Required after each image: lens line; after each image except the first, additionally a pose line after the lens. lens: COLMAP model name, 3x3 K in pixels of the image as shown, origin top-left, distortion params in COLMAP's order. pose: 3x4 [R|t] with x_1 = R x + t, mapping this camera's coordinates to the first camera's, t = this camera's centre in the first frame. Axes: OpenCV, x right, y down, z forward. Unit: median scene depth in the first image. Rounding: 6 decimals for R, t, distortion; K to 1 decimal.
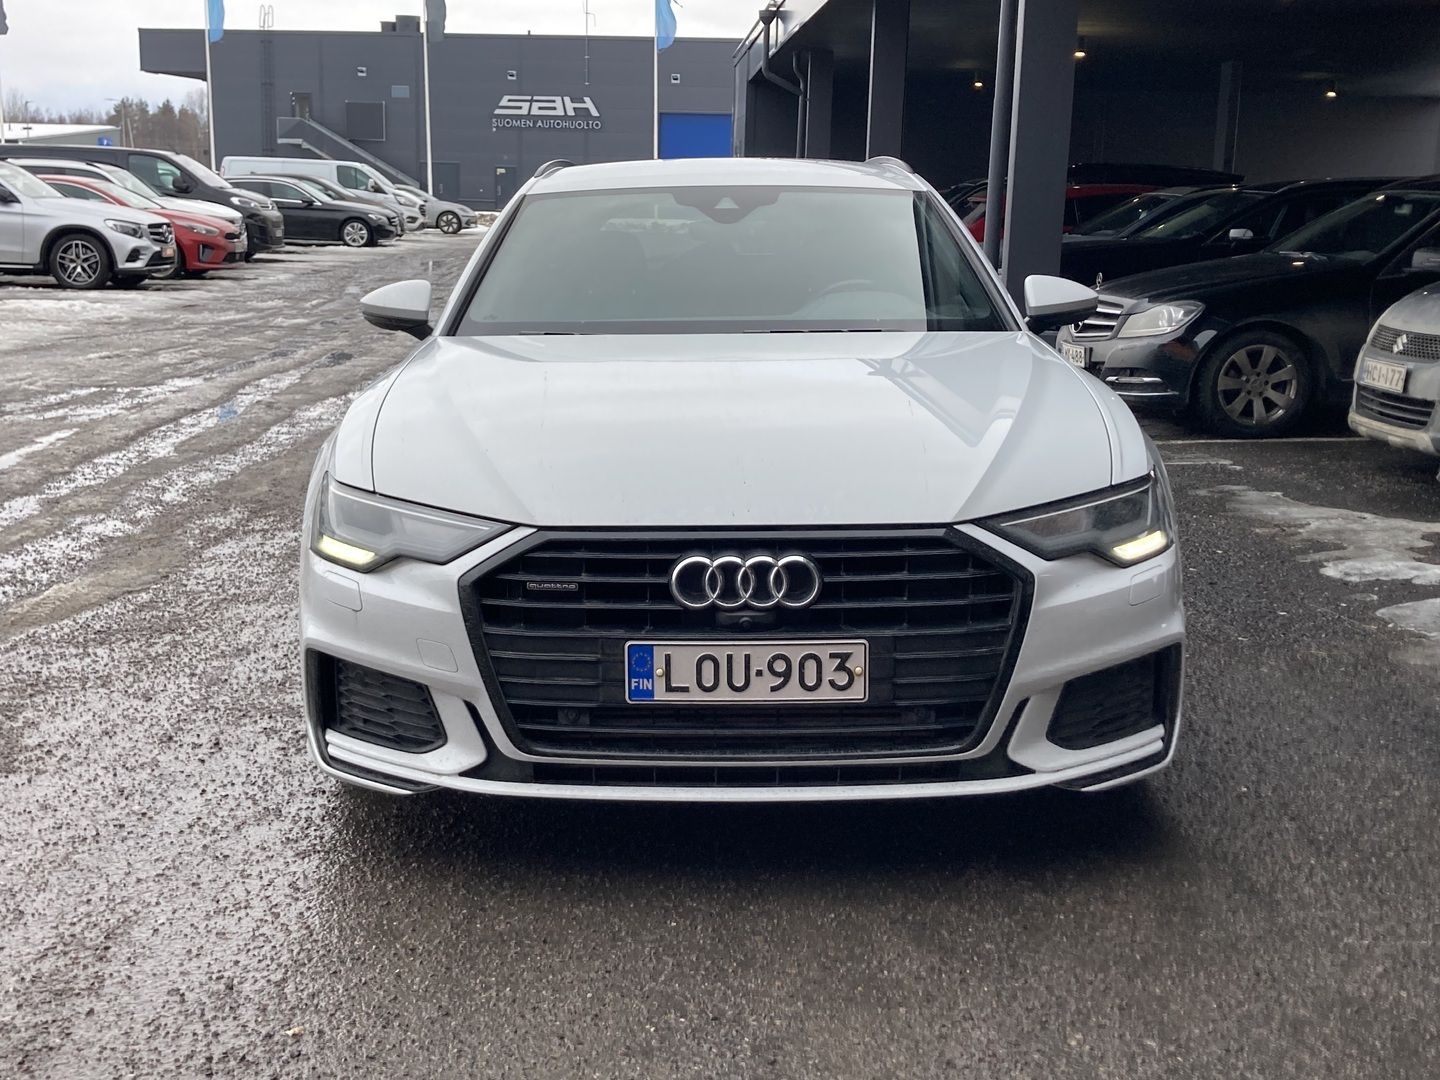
lens RADIAL K [[1603.0, 0, 720.0], [0, 1603.0, 527.9], [0, 0, 1]] dist [0.204441, 0.000000]
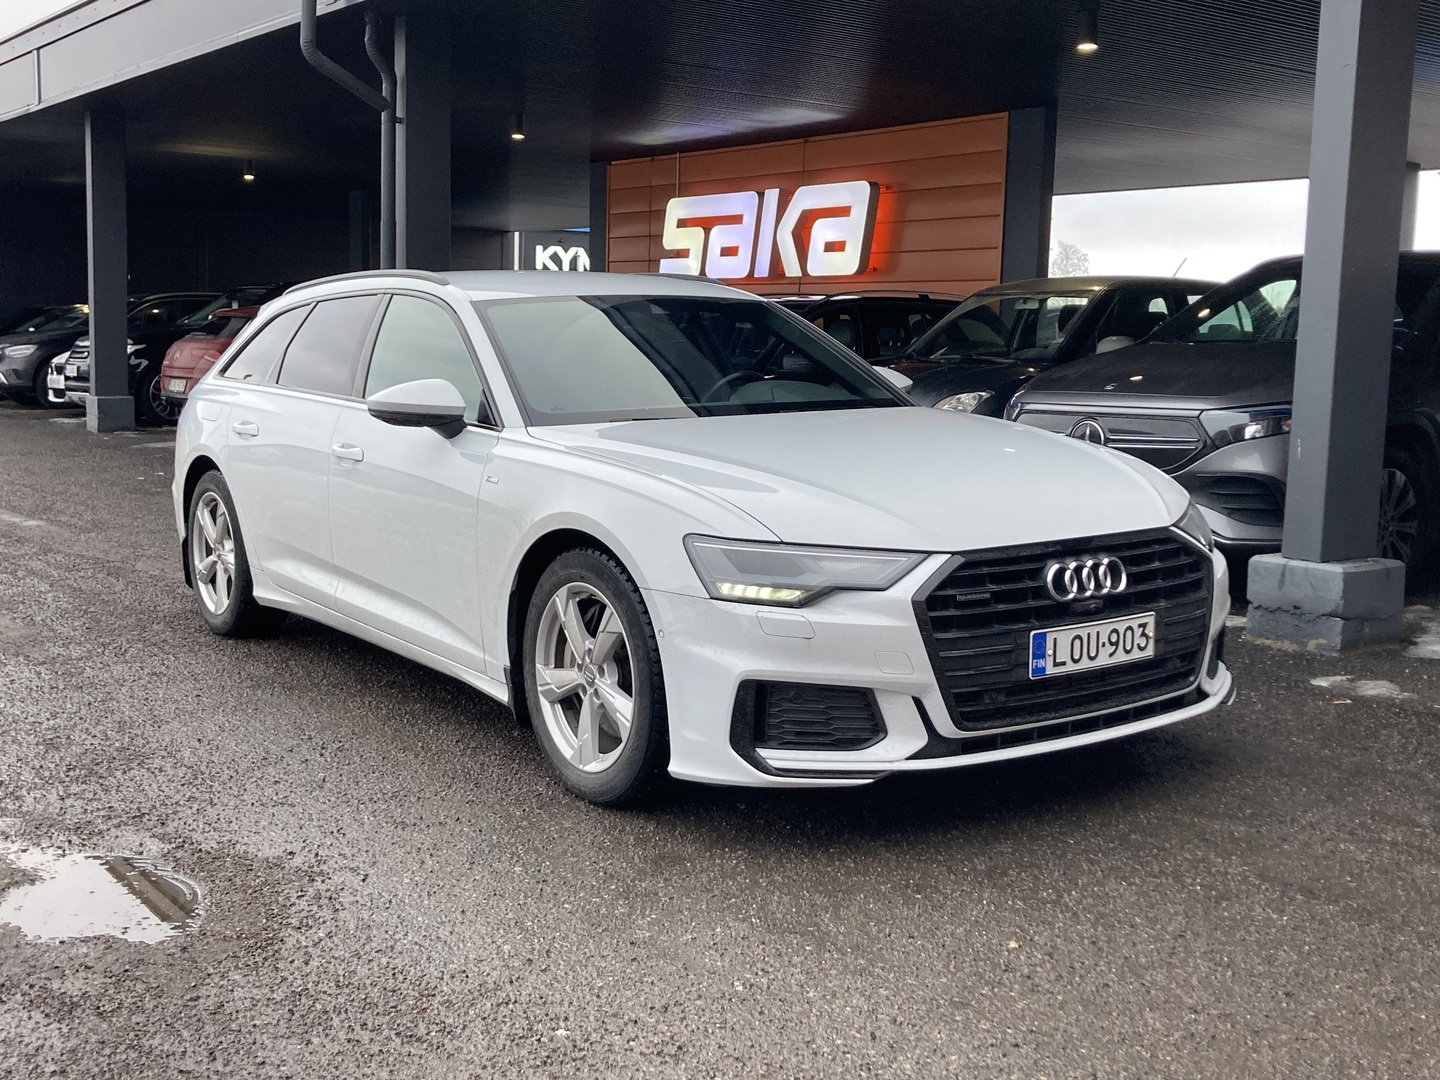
lens RADIAL K [[1603.0, 0, 723.2], [0, 1603.0, 540.9], [0, 0, 1]] dist [0.204441, 0.000000]
pose [[0.809597, -0.077293, 0.581875, -1.014997], [0.113018, 0.993271, -0.025308, 0.001937], [-0.576003, 0.086252, 0.812885, 0.063178]]
